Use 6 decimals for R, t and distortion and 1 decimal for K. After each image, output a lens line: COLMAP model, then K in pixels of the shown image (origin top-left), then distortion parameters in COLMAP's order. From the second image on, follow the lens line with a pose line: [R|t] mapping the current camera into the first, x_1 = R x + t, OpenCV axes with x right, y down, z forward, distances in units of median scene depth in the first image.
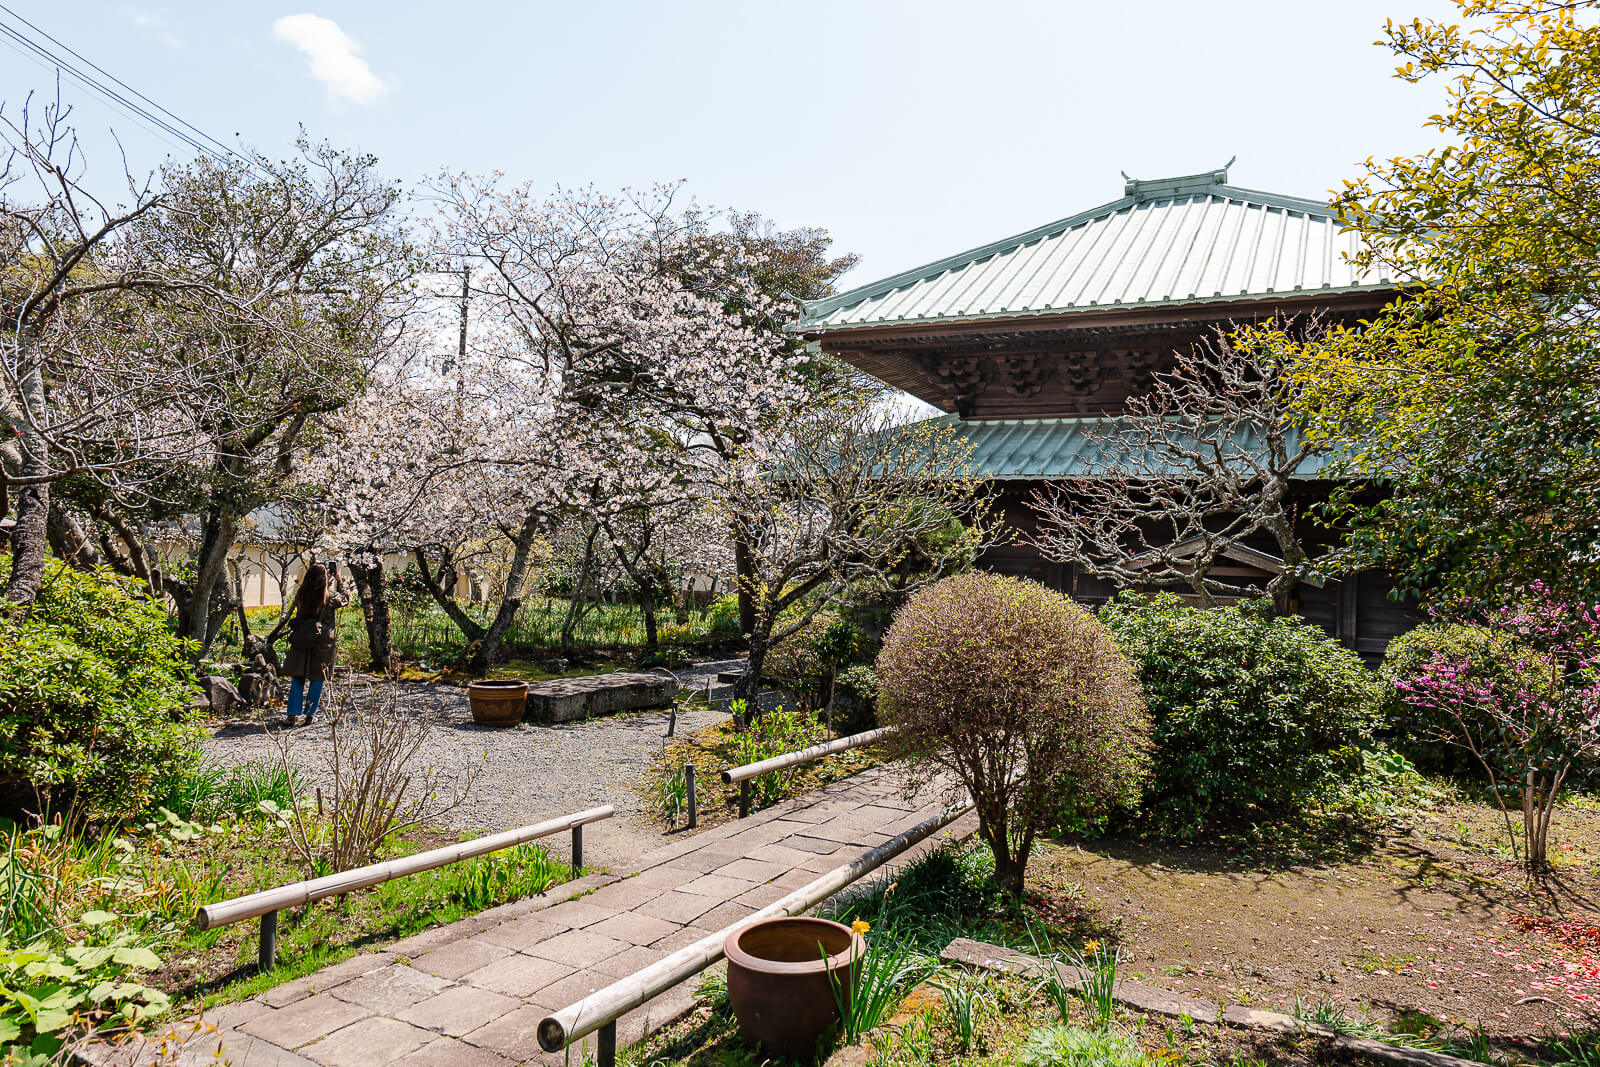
lens RADIAL K [[1466.7, 0, 793.8], [0, 1466.7, 540.5], [0, 0, 1]] dist [0.008585, 0.004308]
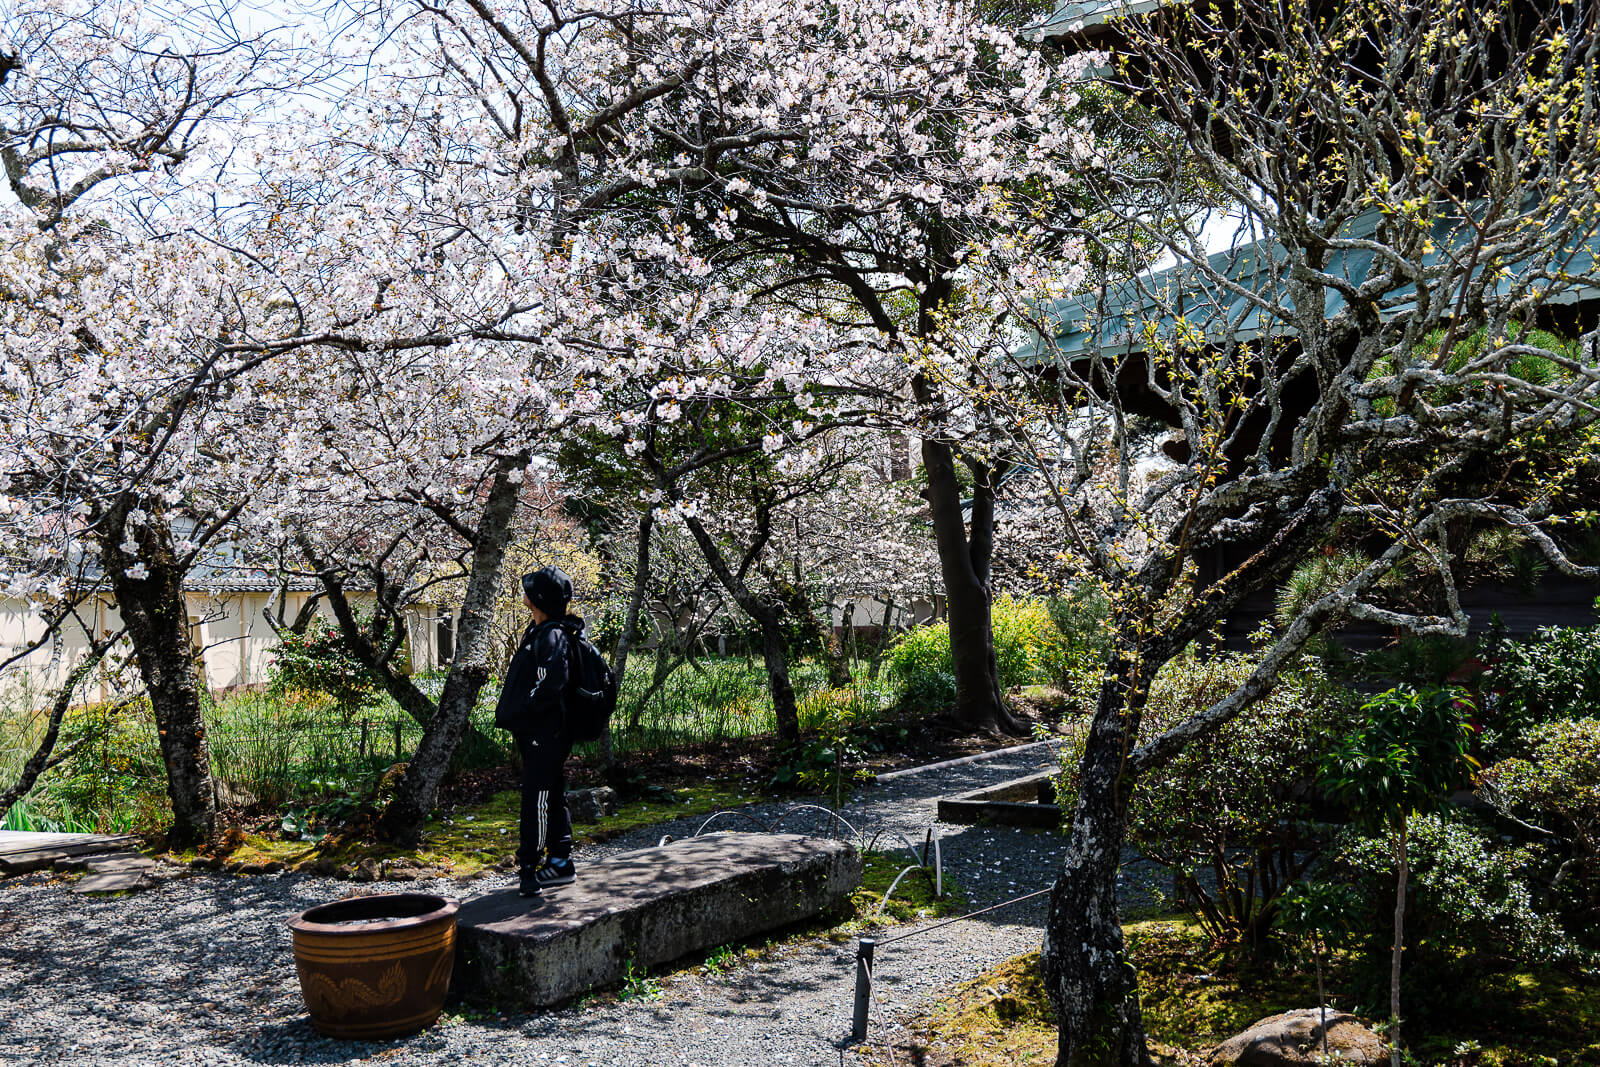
lens RADIAL K [[1466.7, 0, 793.8], [0, 1466.7, 540.5], [0, 0, 1]] dist [0.008585, 0.004308]
pose [[0.993879, -0.070191, -0.085310, -0.050730], [0.067983, 0.997279, -0.028523, 0.019899], [0.087080, 0.022549, 0.995946, 0.535302]]
